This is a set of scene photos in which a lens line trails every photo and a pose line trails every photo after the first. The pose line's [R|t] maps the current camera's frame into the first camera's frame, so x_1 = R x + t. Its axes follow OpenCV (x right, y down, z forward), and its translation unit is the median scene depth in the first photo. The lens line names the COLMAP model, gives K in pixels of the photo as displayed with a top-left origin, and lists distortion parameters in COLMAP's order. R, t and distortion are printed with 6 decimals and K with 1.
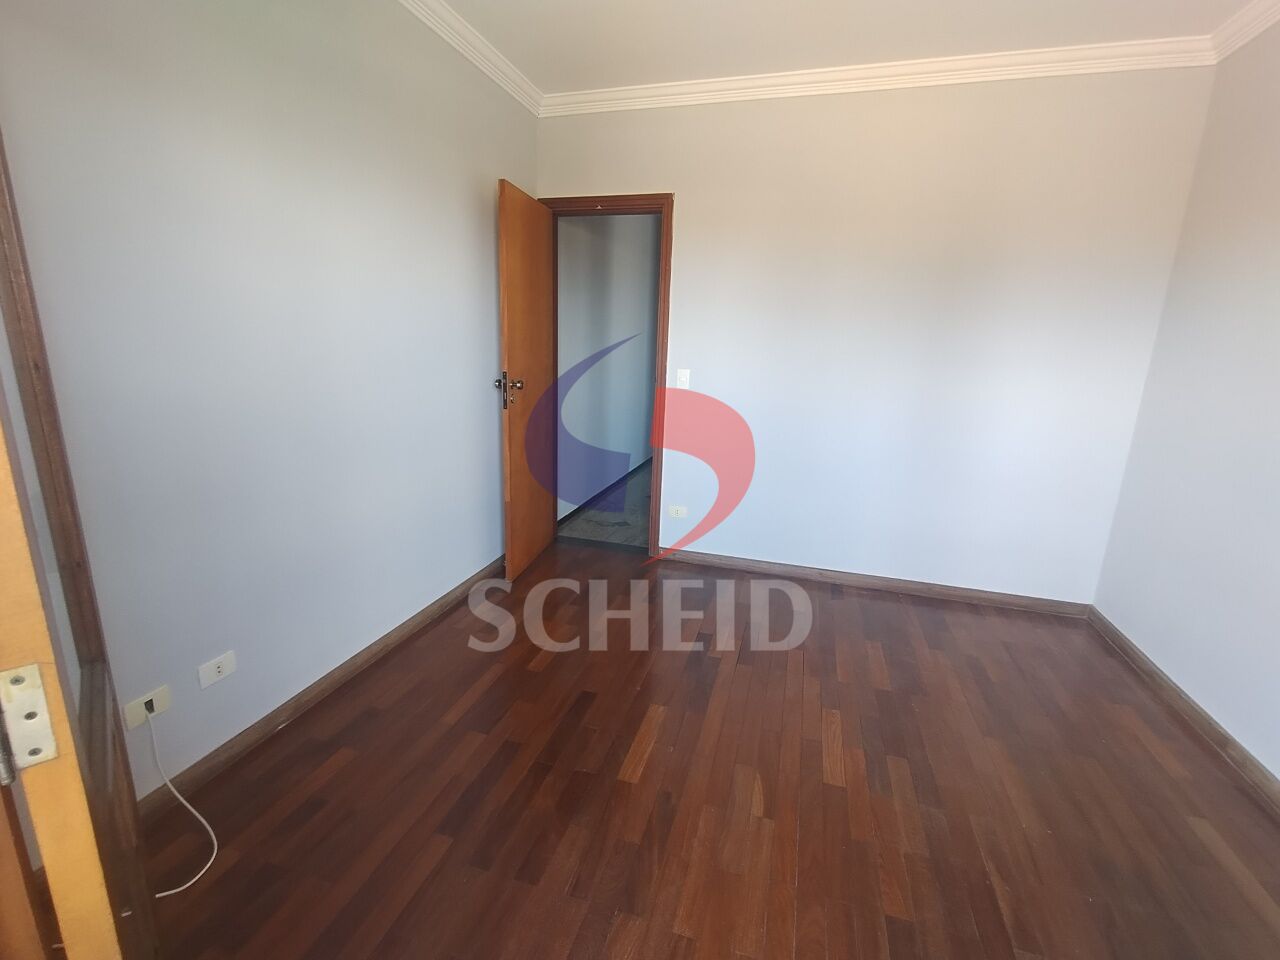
lens RADIAL K [[586.0, 0, 637.0], [0, 586.0, 484.1], [0, 0, 1]] dist [-0.011372, 0.005287]
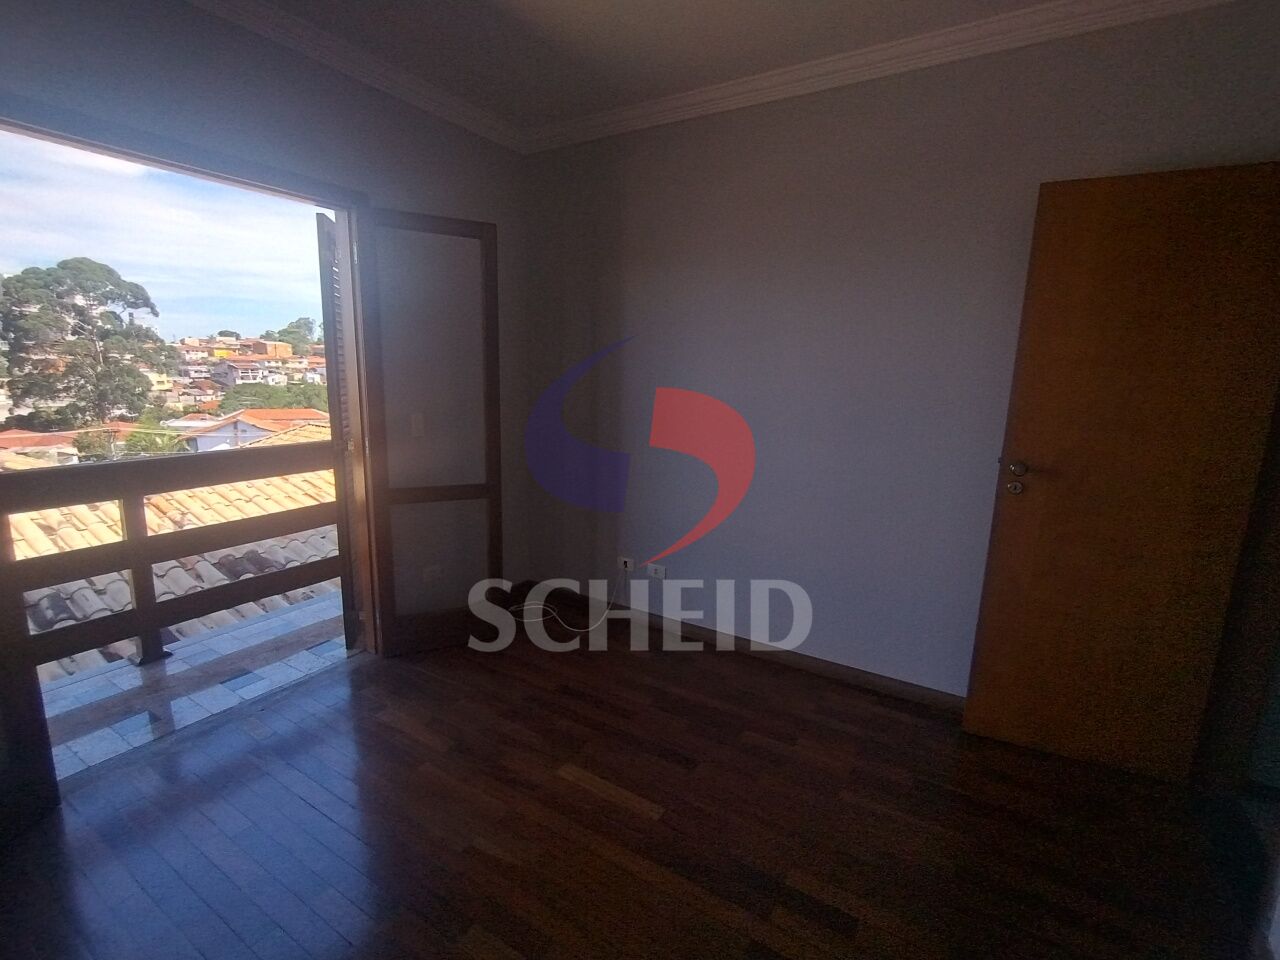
lens RADIAL K [[586.0, 0, 637.0], [0, 586.0, 484.1], [0, 0, 1]] dist [-0.011372, 0.005287]
pose [[-0.273285, 0.146297, -0.950743, 1.012663], [-0.260712, 0.940109, 0.219601, -0.329390], [0.925929, 0.307883, -0.218776, 1.288723]]
